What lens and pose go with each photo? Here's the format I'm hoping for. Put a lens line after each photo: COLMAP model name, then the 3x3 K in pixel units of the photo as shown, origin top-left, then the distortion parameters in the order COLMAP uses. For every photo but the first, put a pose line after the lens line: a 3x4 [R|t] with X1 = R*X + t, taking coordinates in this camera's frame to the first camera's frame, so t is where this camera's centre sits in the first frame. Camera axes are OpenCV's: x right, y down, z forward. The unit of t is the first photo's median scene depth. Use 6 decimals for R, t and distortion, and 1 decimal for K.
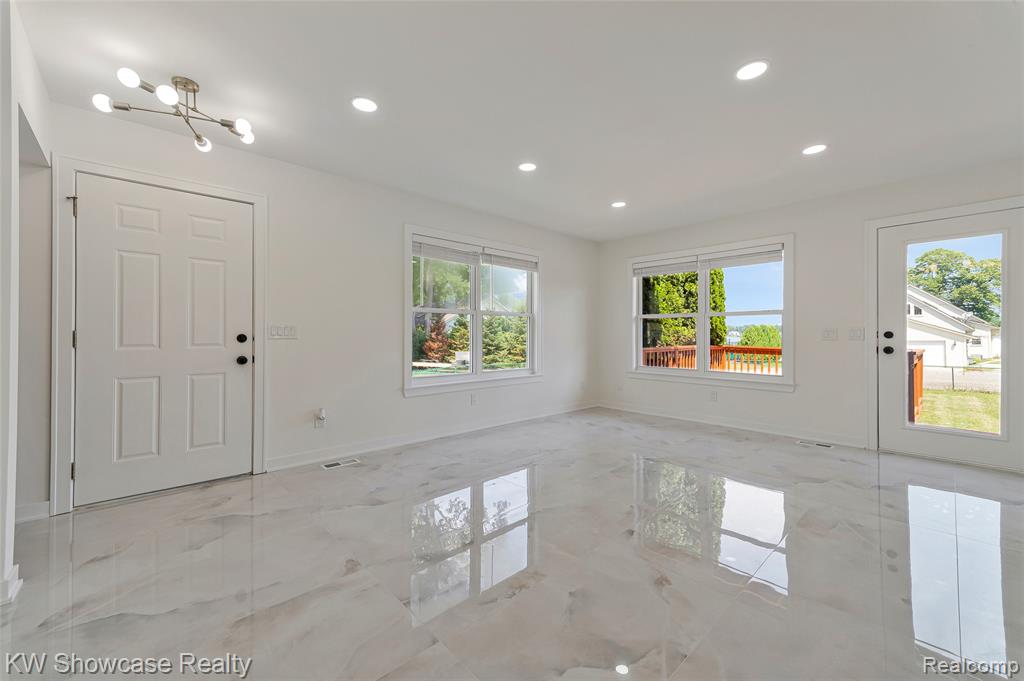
lens RADIAL K [[403.9, 0, 511.3], [0, 403.9, 332.3], [0, 0, 1]] dist [0.010382, -0.000615]
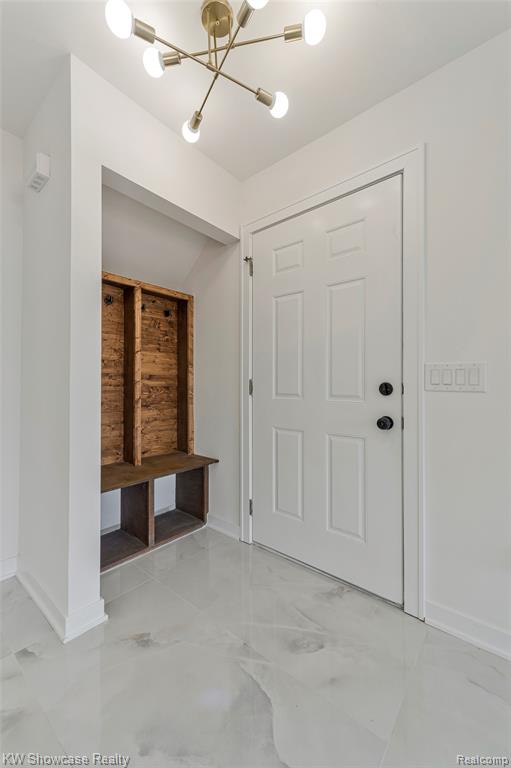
lens RADIAL K [[302.9, 0, 254.9], [0, 302.9, 382.8], [0, 0, 1]] dist [0.010382, -0.000615]
pose [[0.134644, -0.006580, -0.990872, -0.215312], [0.000528, 0.999978, -0.006568, 0.008573], [0.990894, 0.000362, 0.134644, 0.745837]]
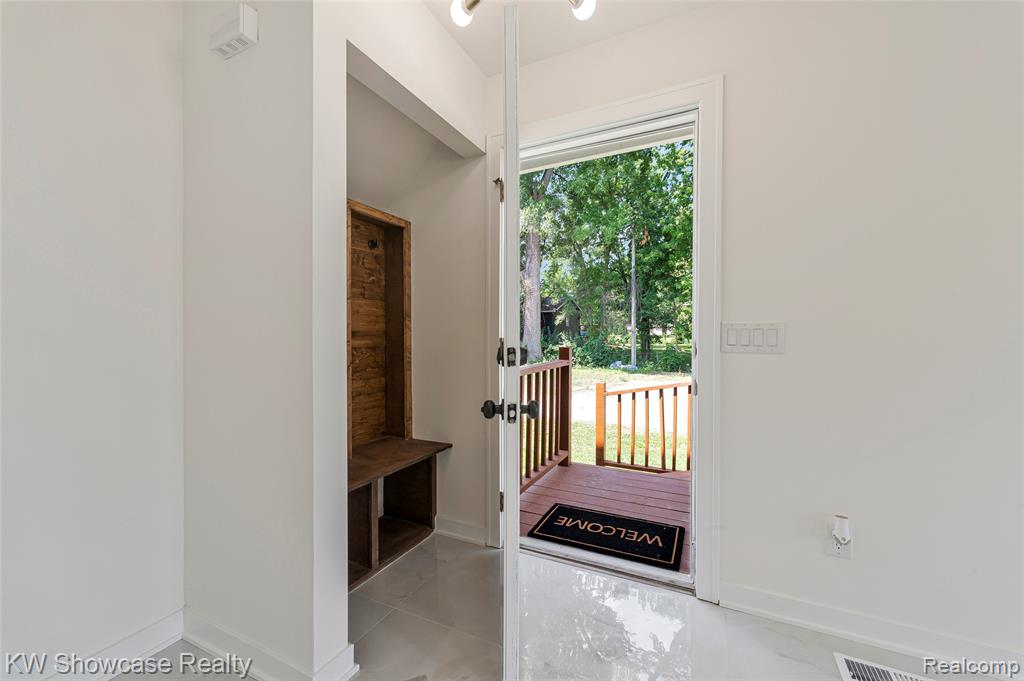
lens RADIAL K [[403.9, 0, 531.3], [0, 403.9, 343.0], [0, 0, 1]] dist [0.010382, -0.000615]
pose [[0.372191, 0.007731, -0.928124, -0.220143], [0.004065, 0.999942, 0.009960, -0.001706], [0.928147, -0.007479, 0.372138, 0.603449]]
